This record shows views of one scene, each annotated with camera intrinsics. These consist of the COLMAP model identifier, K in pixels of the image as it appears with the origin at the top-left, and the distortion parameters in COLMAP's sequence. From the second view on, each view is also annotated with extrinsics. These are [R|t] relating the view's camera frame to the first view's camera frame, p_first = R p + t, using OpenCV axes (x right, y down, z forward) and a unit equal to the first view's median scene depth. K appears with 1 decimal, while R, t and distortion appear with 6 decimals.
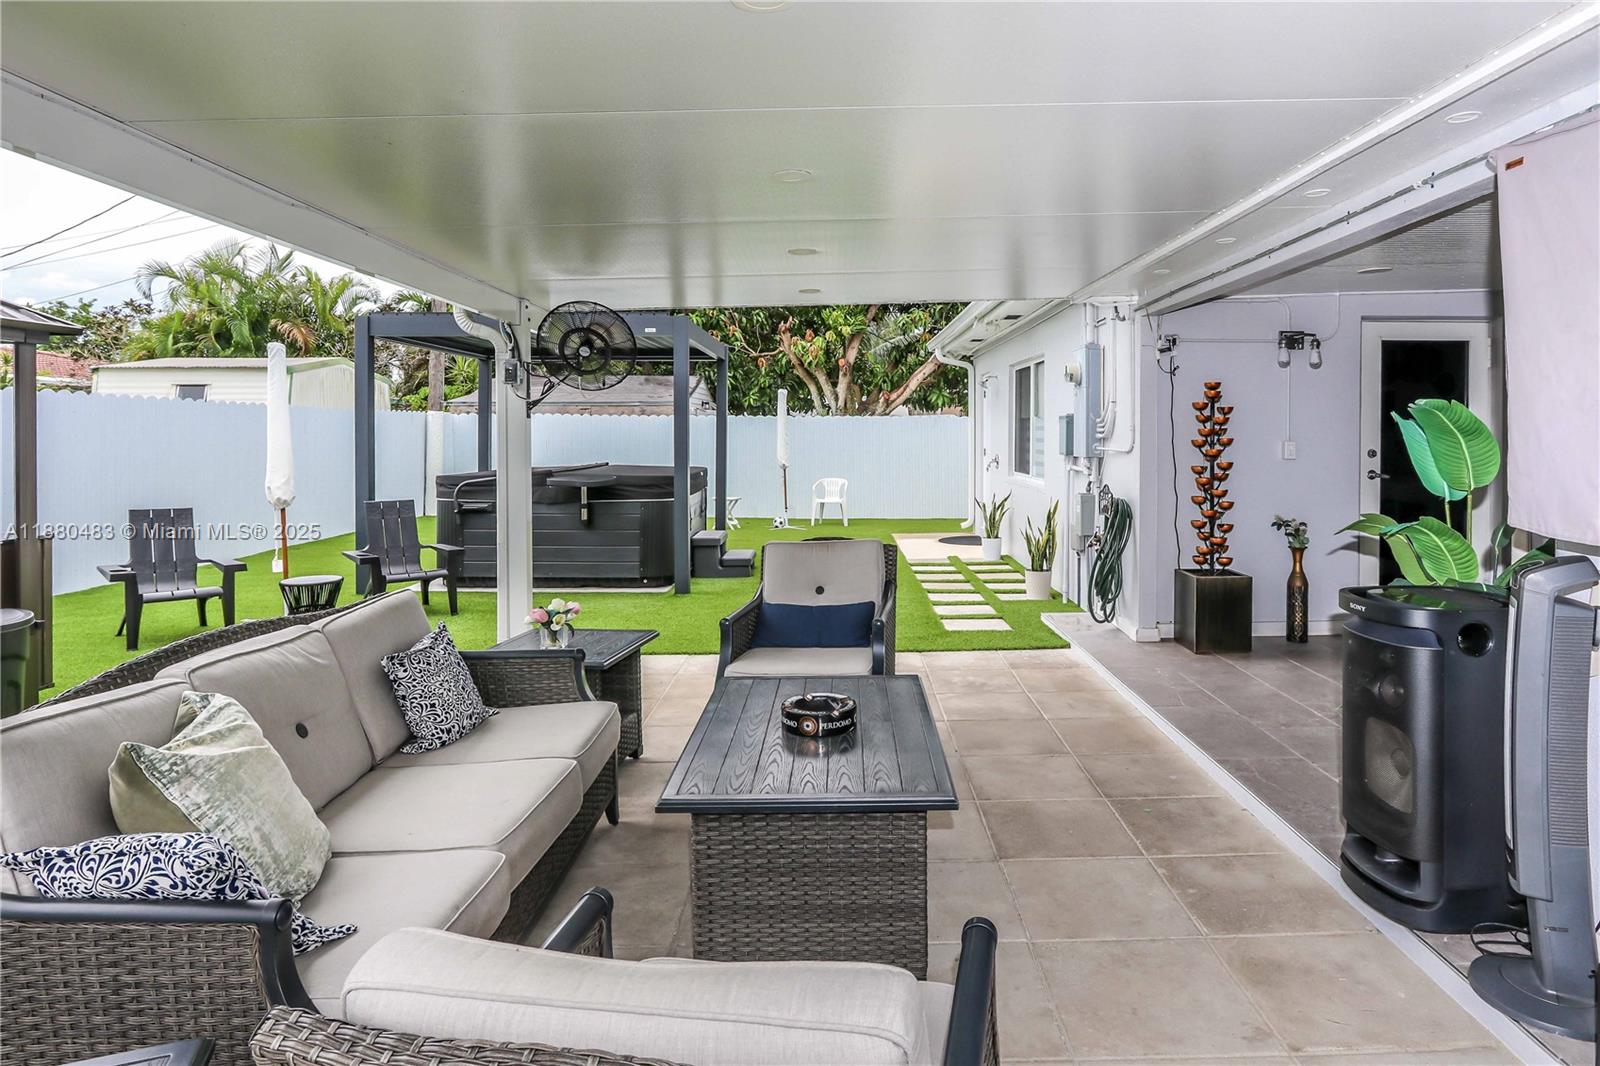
lens RADIAL K [[958.4, 0, 822.2], [0, 958.4, 451.4], [0, 0, 1]] dist [-0.001743, 0.000642]
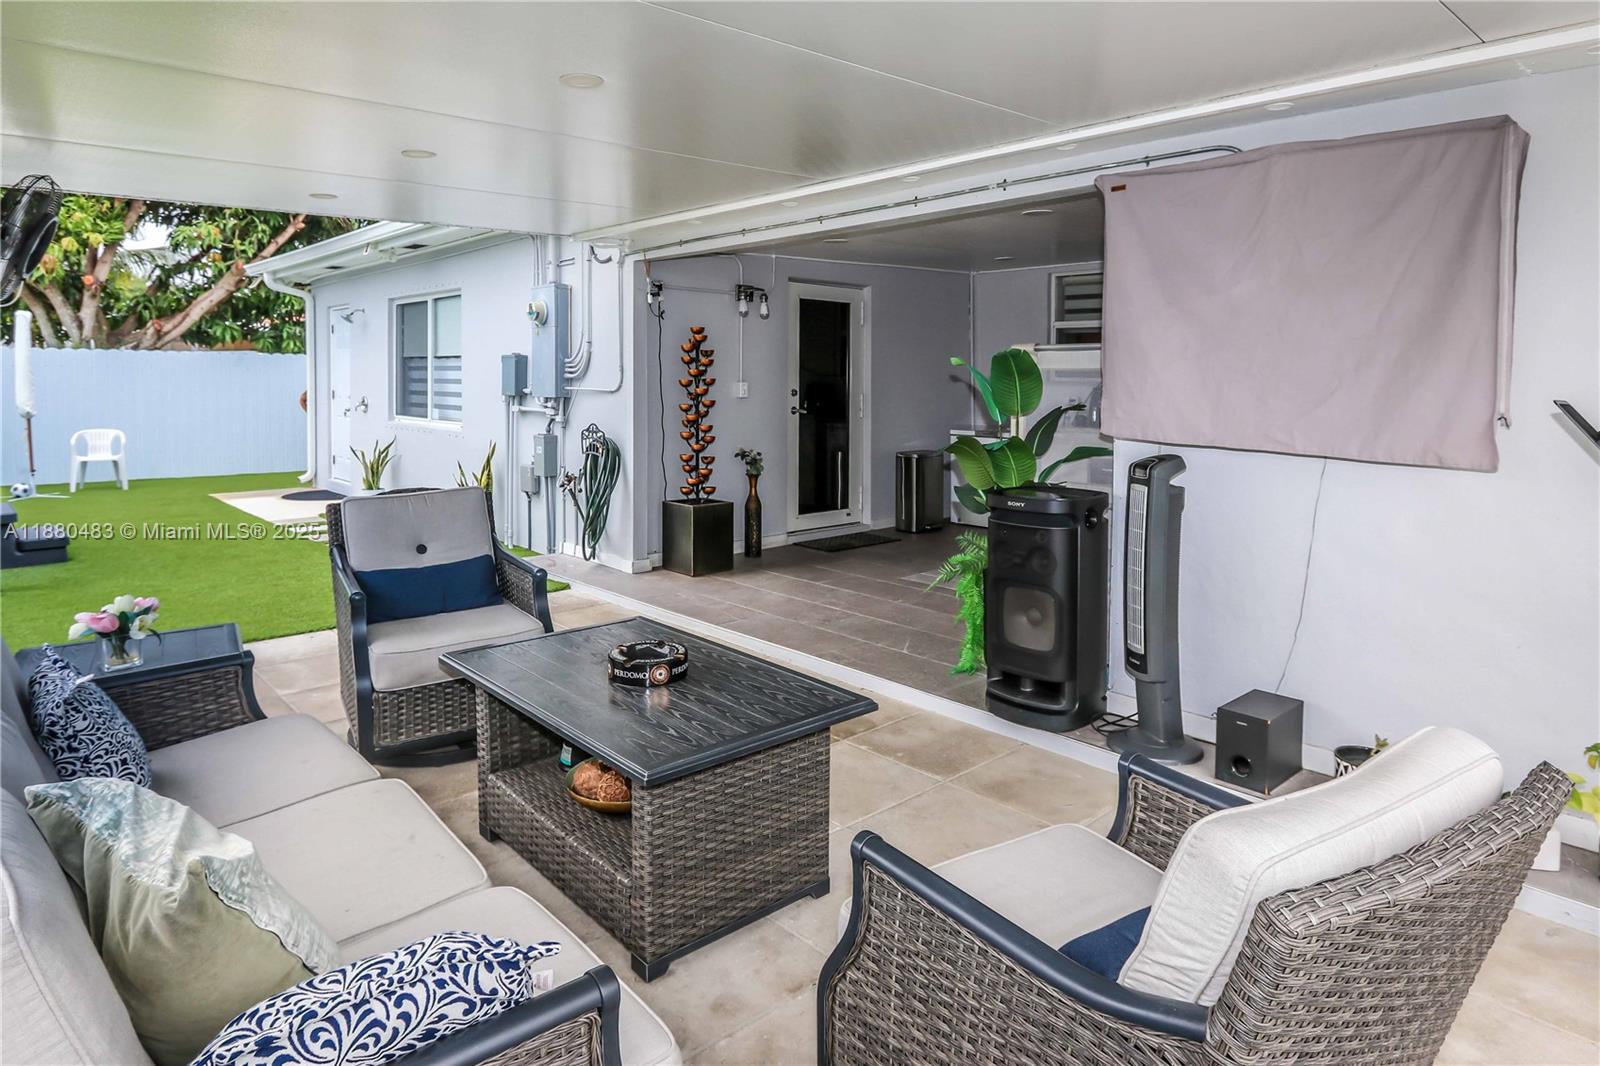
lens RADIAL K [[990.2, 0, 790.0], [0, 990.2, 410.8], [0, 0, 1]] dist [-0.028741, 0.025129]
pose [[0.738757, -0.013097, 0.673845, -0.271037], [0.003130, 0.999867, 0.016002, 0.005249], [-0.673964, -0.009712, 0.738700, 0.093888]]
